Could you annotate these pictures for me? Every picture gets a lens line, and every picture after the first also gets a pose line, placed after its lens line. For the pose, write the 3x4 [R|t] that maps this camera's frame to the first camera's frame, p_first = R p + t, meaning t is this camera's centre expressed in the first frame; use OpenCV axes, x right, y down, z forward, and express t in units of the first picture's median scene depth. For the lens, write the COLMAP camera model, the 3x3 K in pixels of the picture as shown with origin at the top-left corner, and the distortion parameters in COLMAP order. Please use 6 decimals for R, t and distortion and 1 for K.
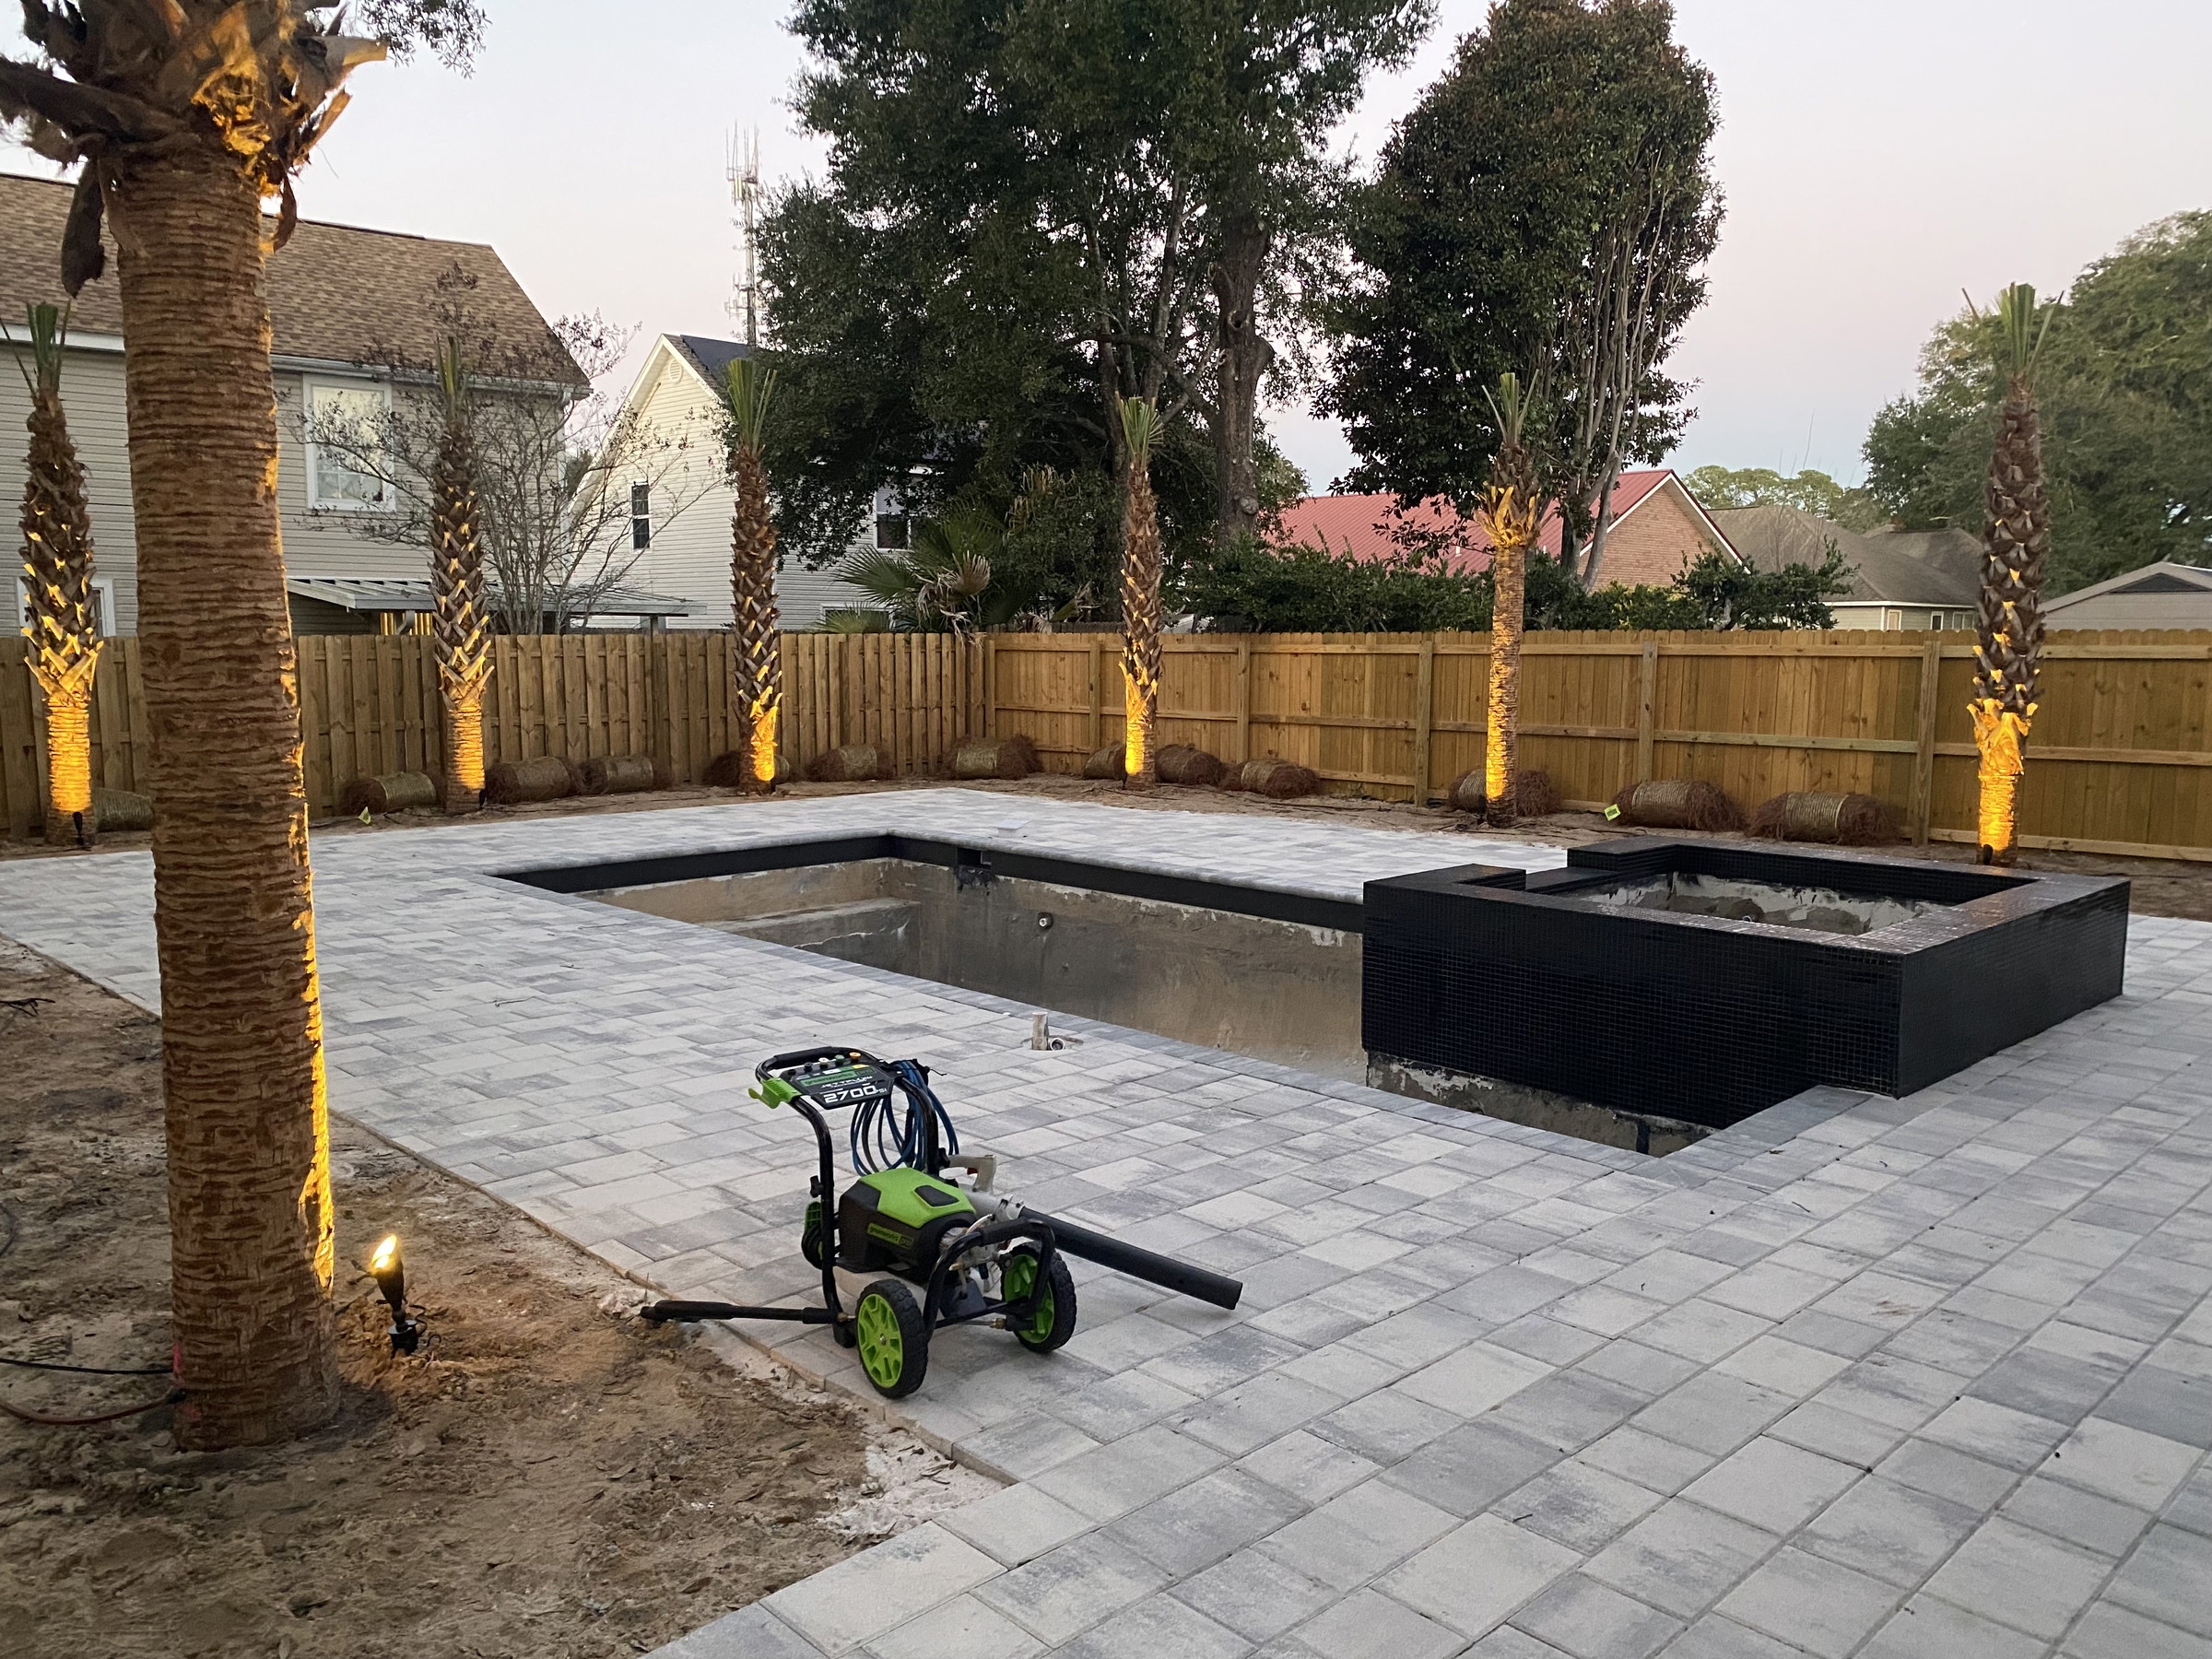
lens RADIAL K [[1677.8, 0, 1100.4], [0, 1677.8, 825.1], [0, 0, 1]] dist [0.012993, 0.001877]
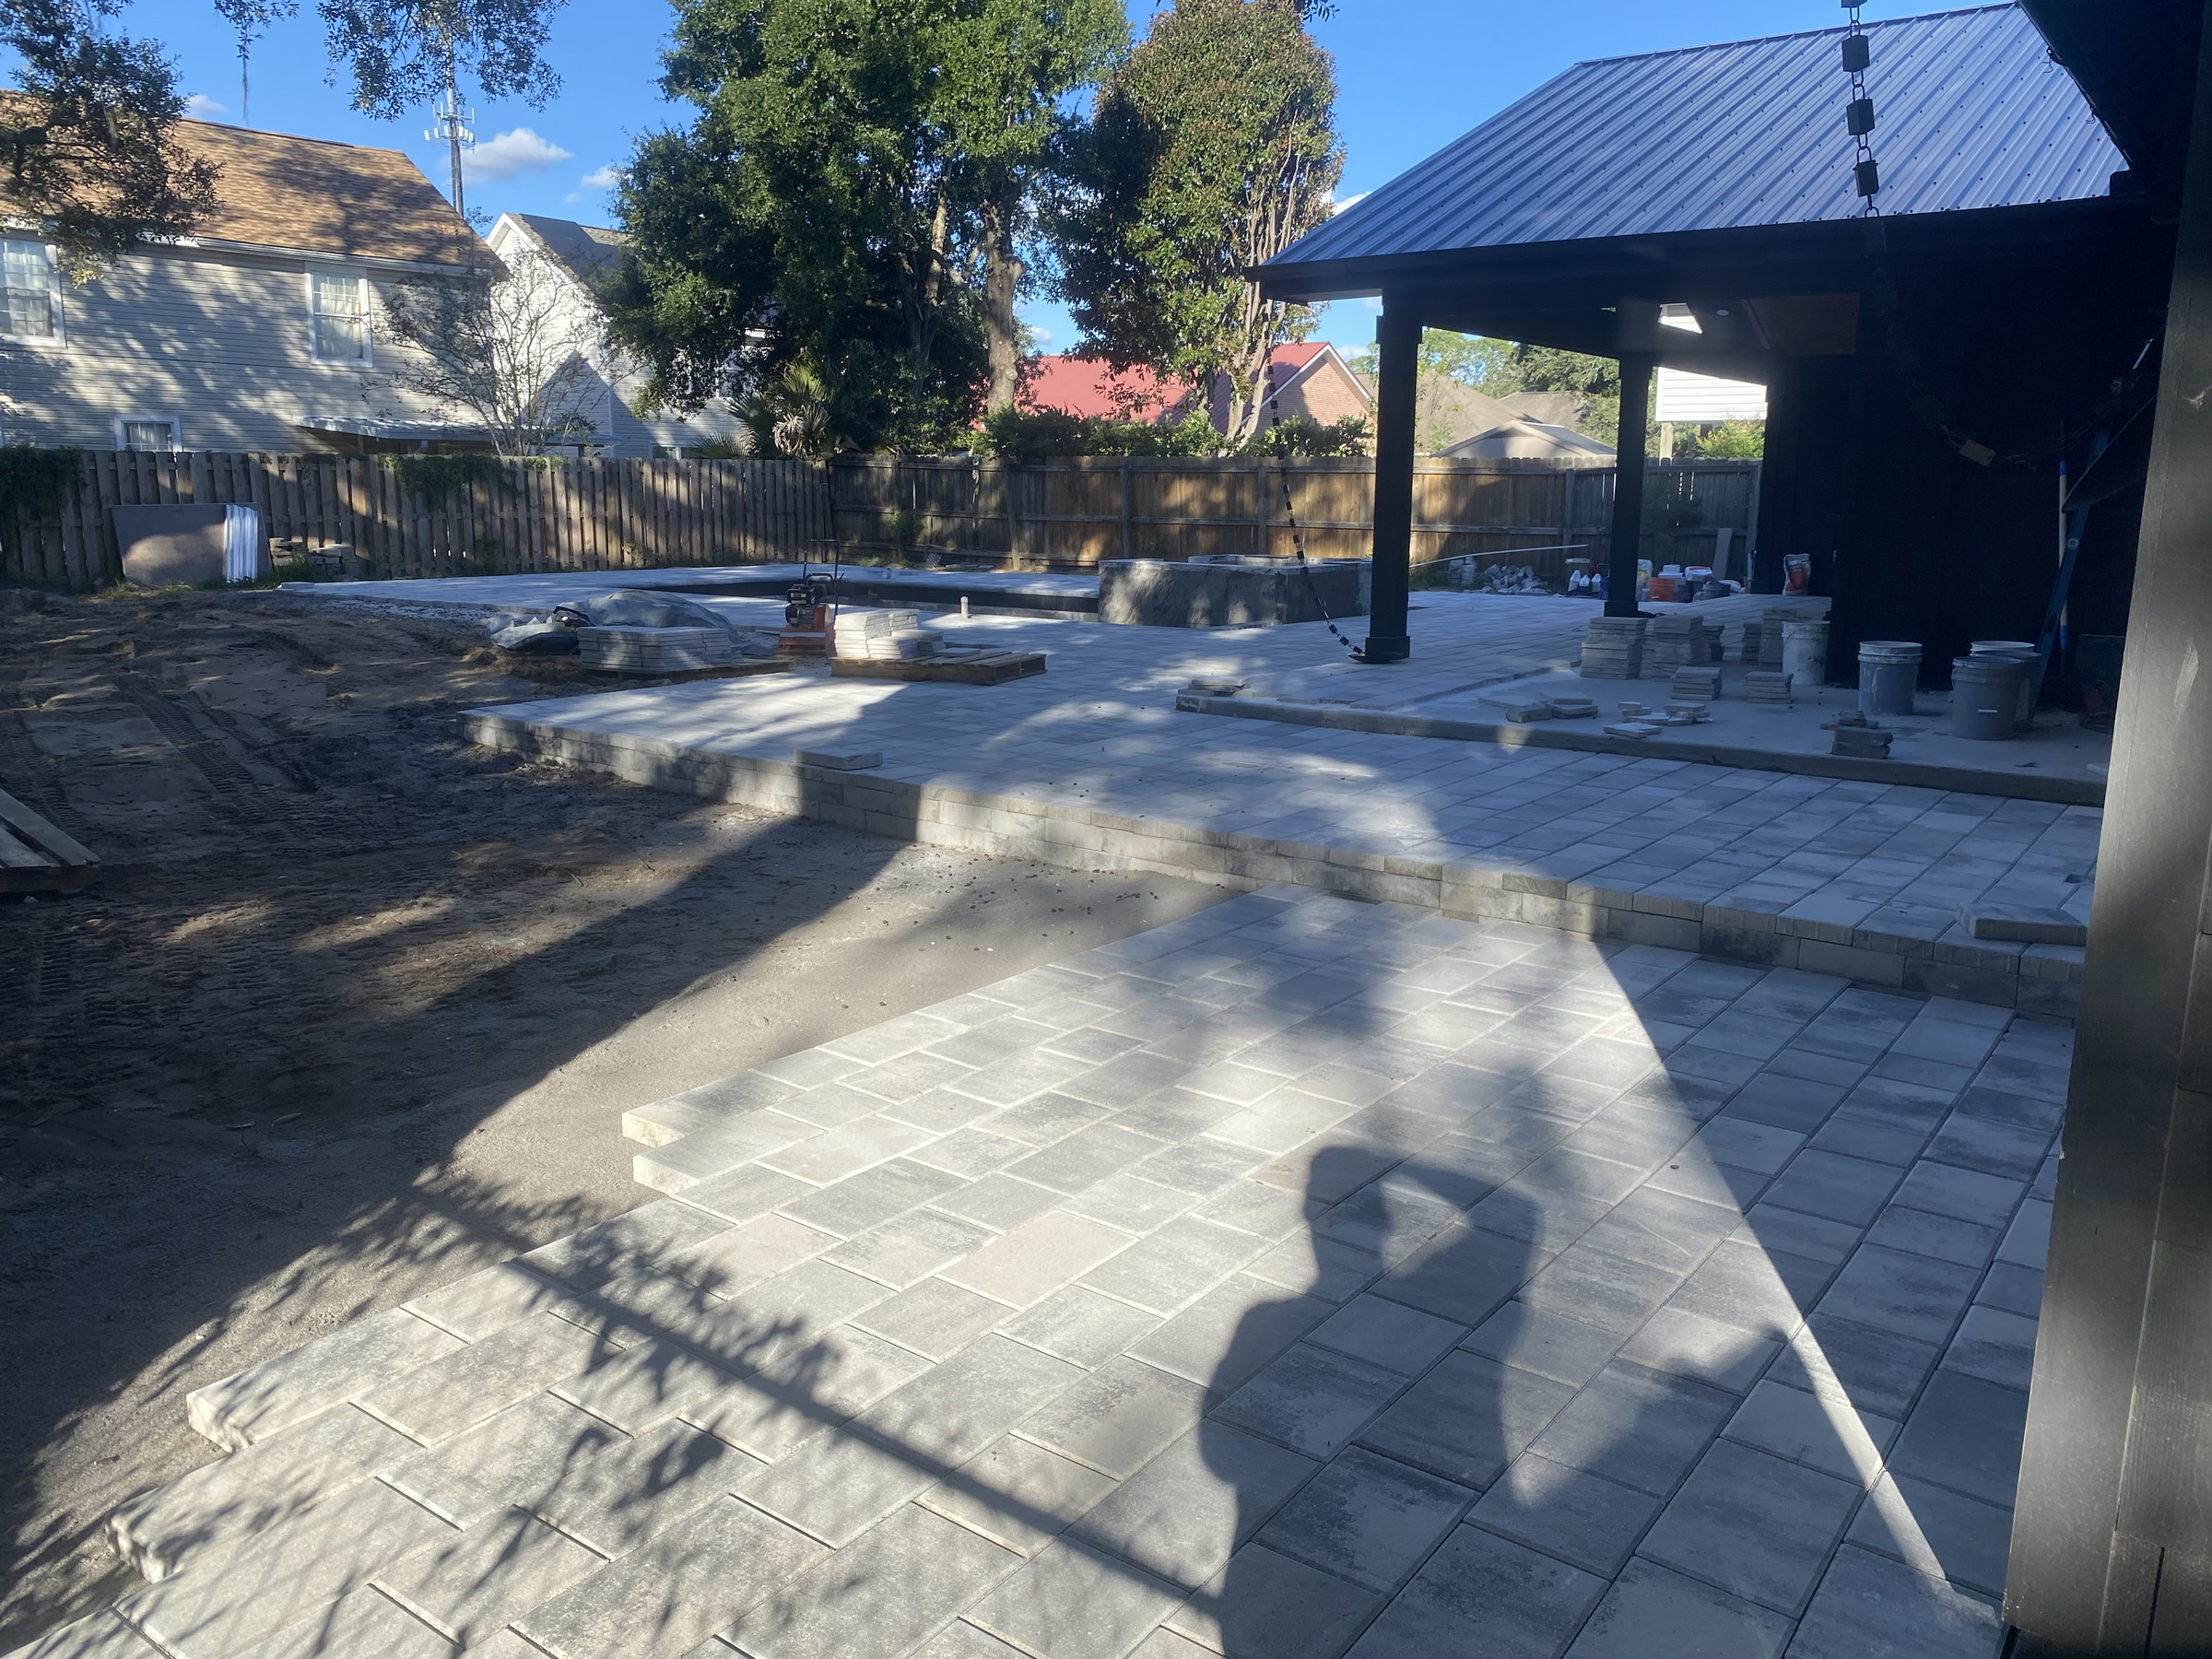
lens RADIAL K [[1677.8, 0, 1102.4], [0, 1677.8, 839.0], [0, 0, 1]] dist [0.012993, 0.001877]
pose [[0.986288, -0.031235, 0.162048, -0.058015], [0.014993, 0.994824, 0.100497, 0.044344], [-0.164349, -0.096690, 0.981652, -0.343870]]
